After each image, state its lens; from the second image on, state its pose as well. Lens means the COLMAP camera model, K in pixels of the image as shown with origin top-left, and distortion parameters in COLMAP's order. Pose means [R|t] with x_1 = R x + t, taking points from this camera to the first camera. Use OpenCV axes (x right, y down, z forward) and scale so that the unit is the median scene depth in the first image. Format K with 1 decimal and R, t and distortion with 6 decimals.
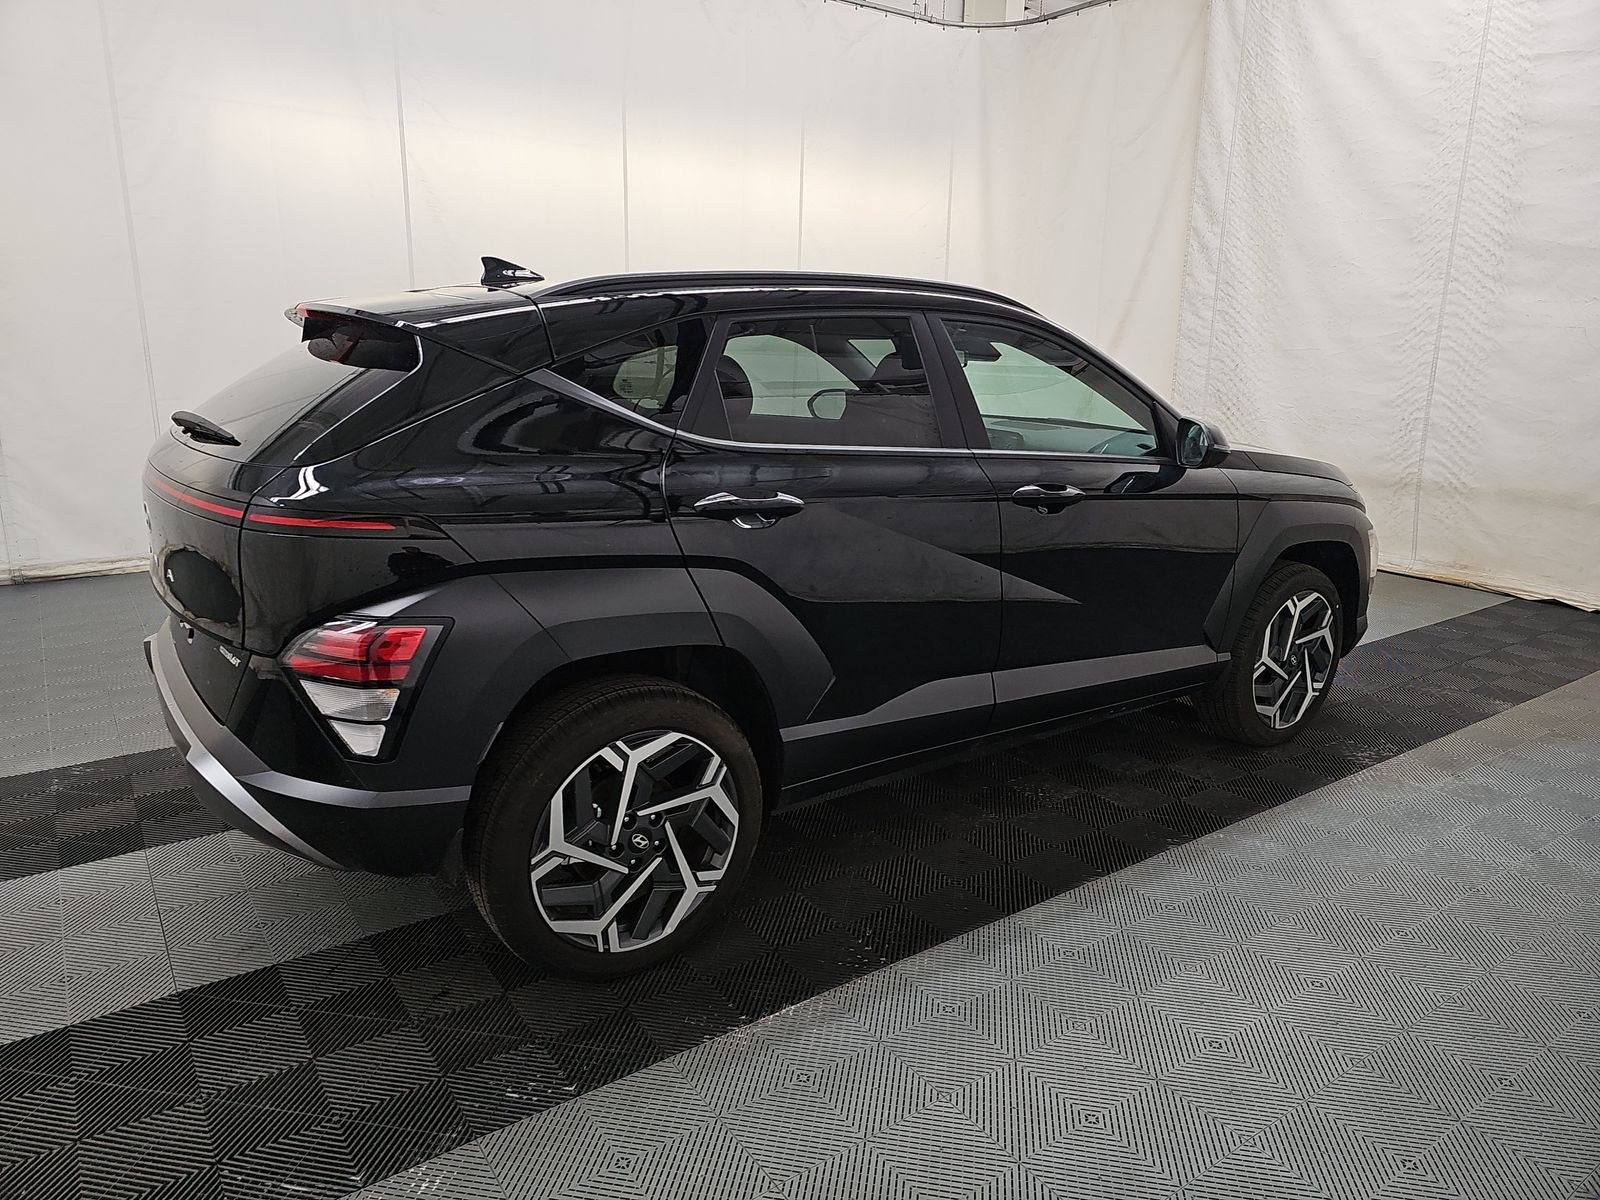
lens RADIAL K [[1044.2, 0, 800.0], [0, 1044.2, 600.0], [0, 0, 1]] dist [0.026055, -0.027642]
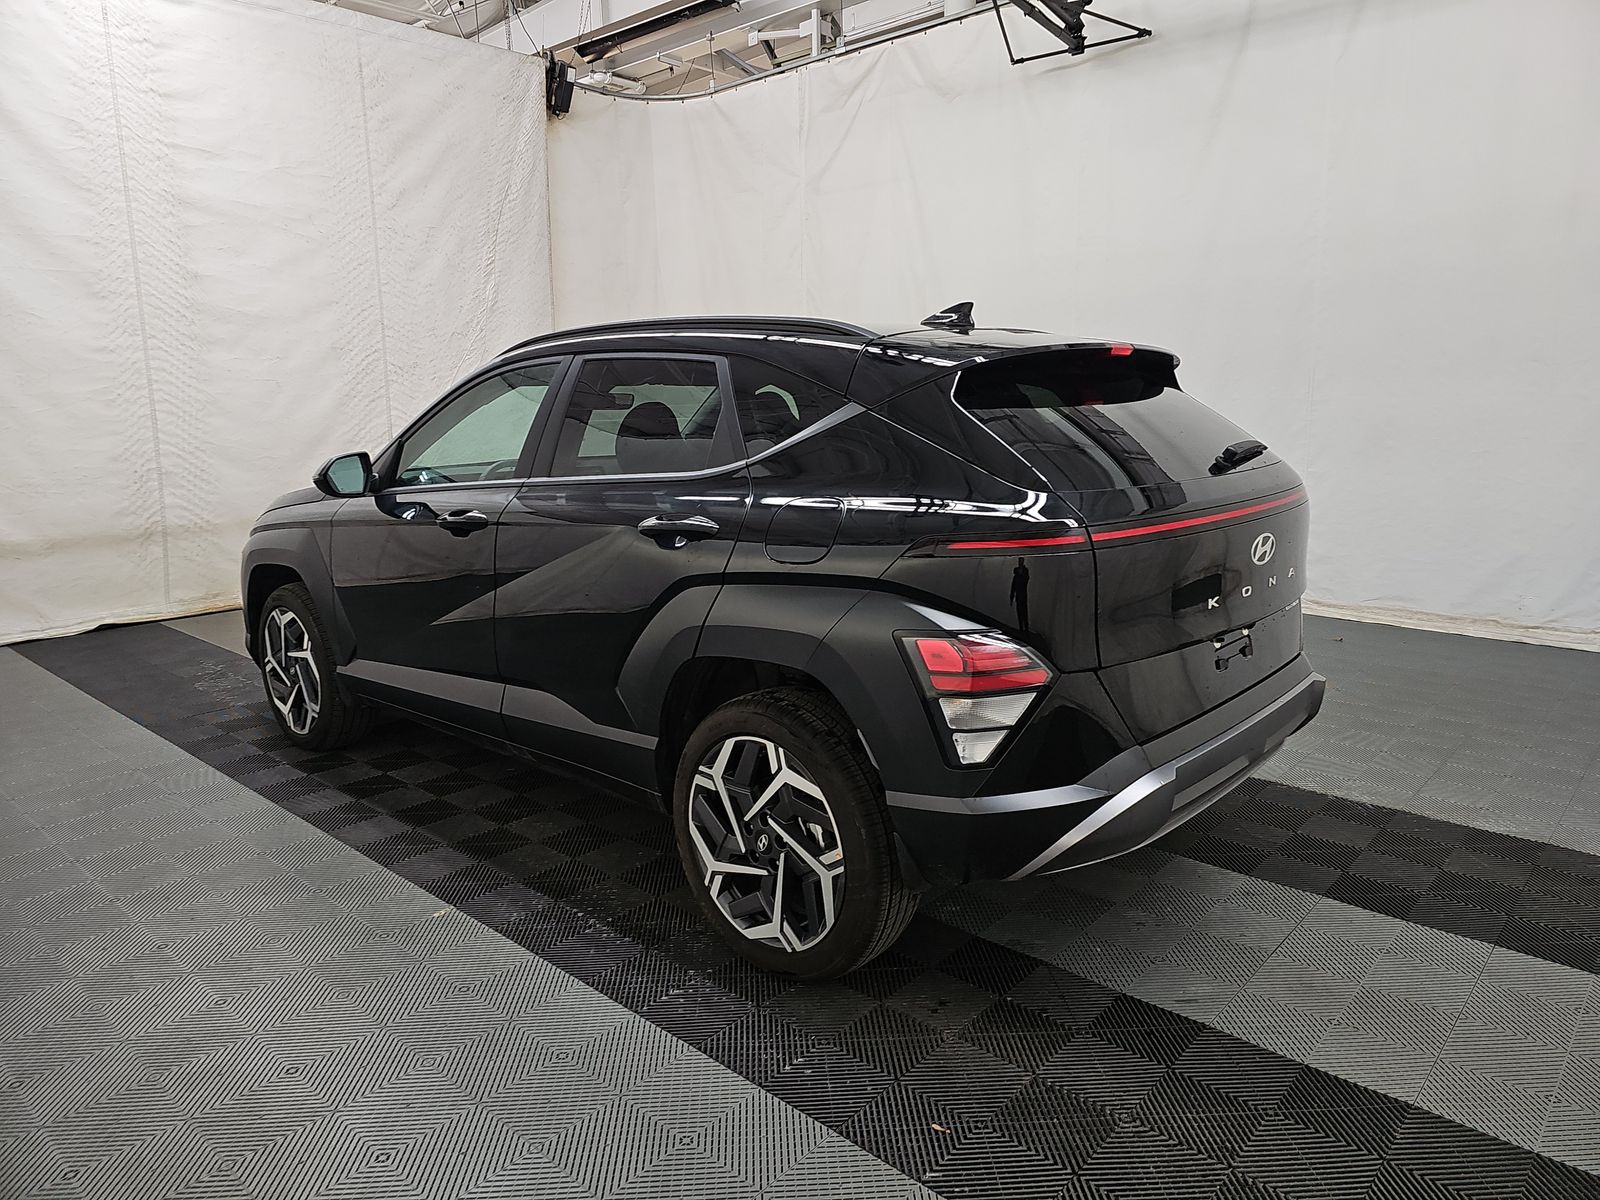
lens RADIAL K [[1044.2, 0, 800.0], [0, 1044.2, 600.0], [0, 0, 1]] dist [0.026055, -0.027642]
pose [[-0.199406, -0.201059, 0.959069, -0.570499], [0.255167, 0.934306, 0.248921, -0.152317], [-0.946112, 0.294359, -0.135002, 0.597351]]
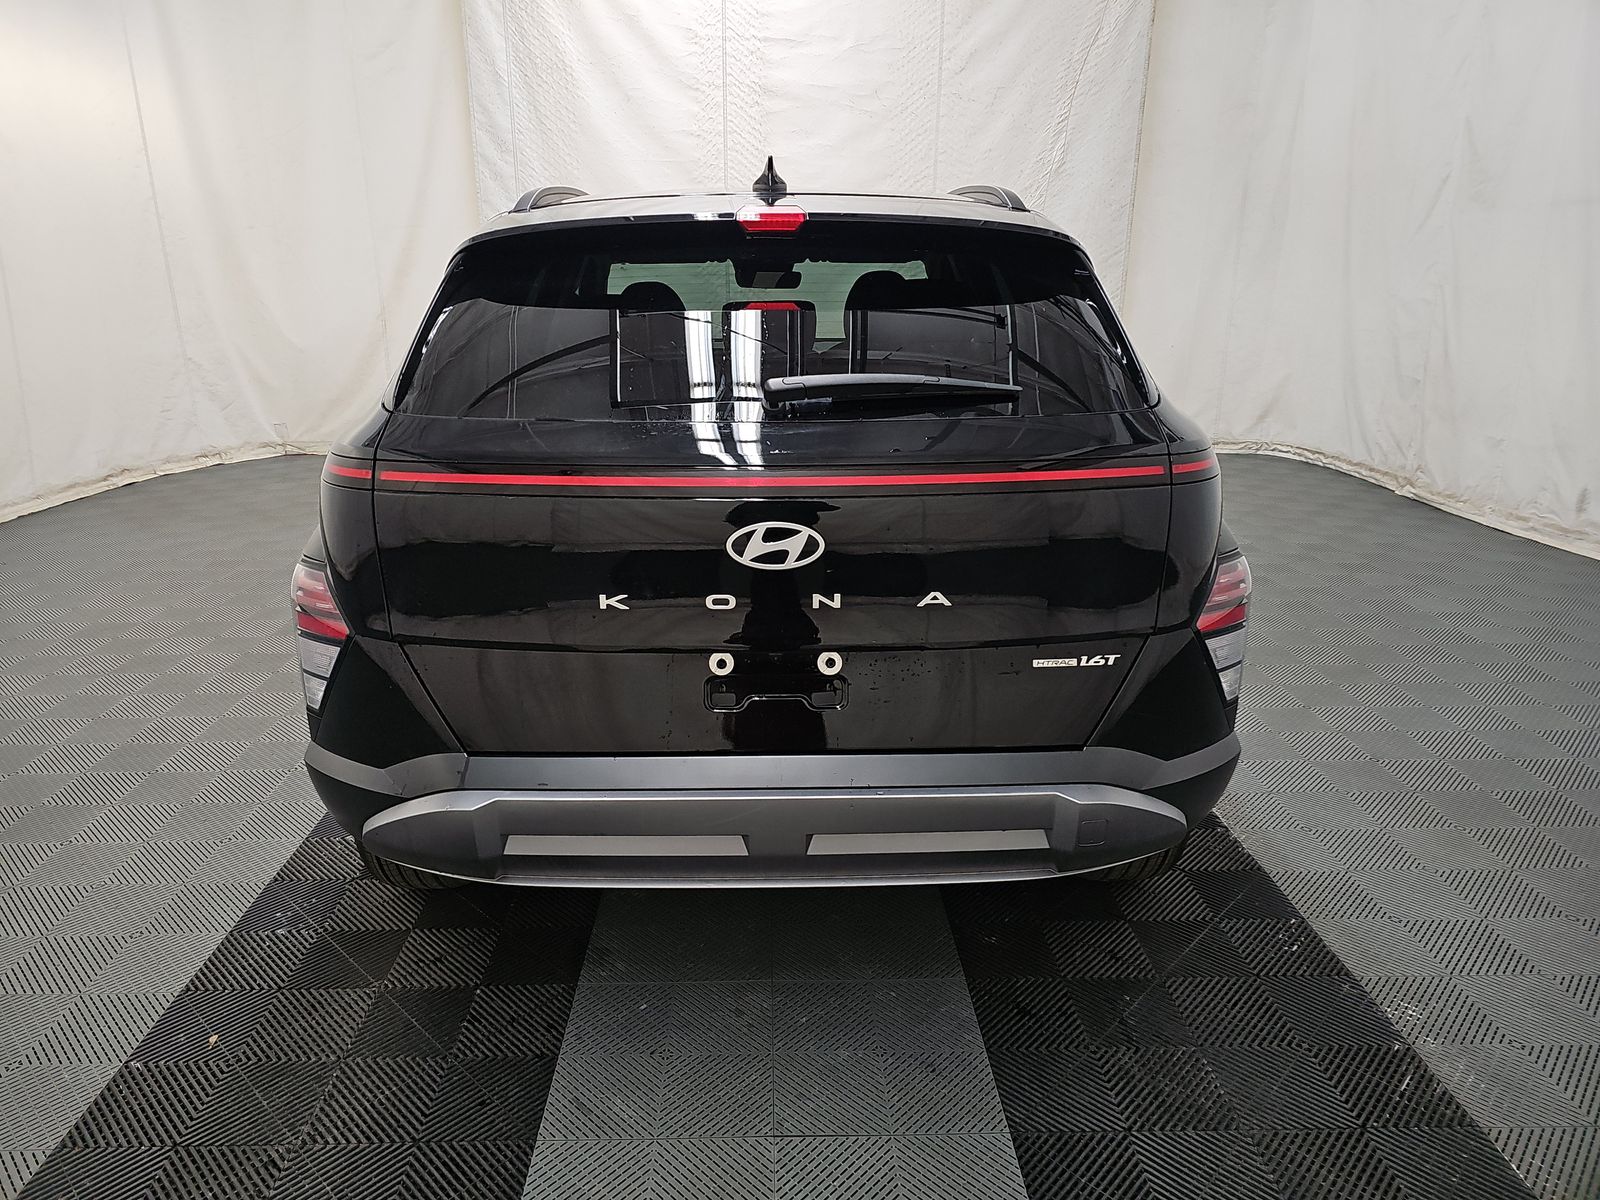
lens RADIAL K [[1058.2, 0, 784.4], [0, 1058.2, 572.6], [0, 0, 1]] dist [0.026977, -0.003128]
pose [[0.575361, -0.241533, 0.781422, -0.424738], [0.214562, 0.966514, 0.140762, -0.057389], [-0.789254, 0.086674, 0.607918, 0.219818]]
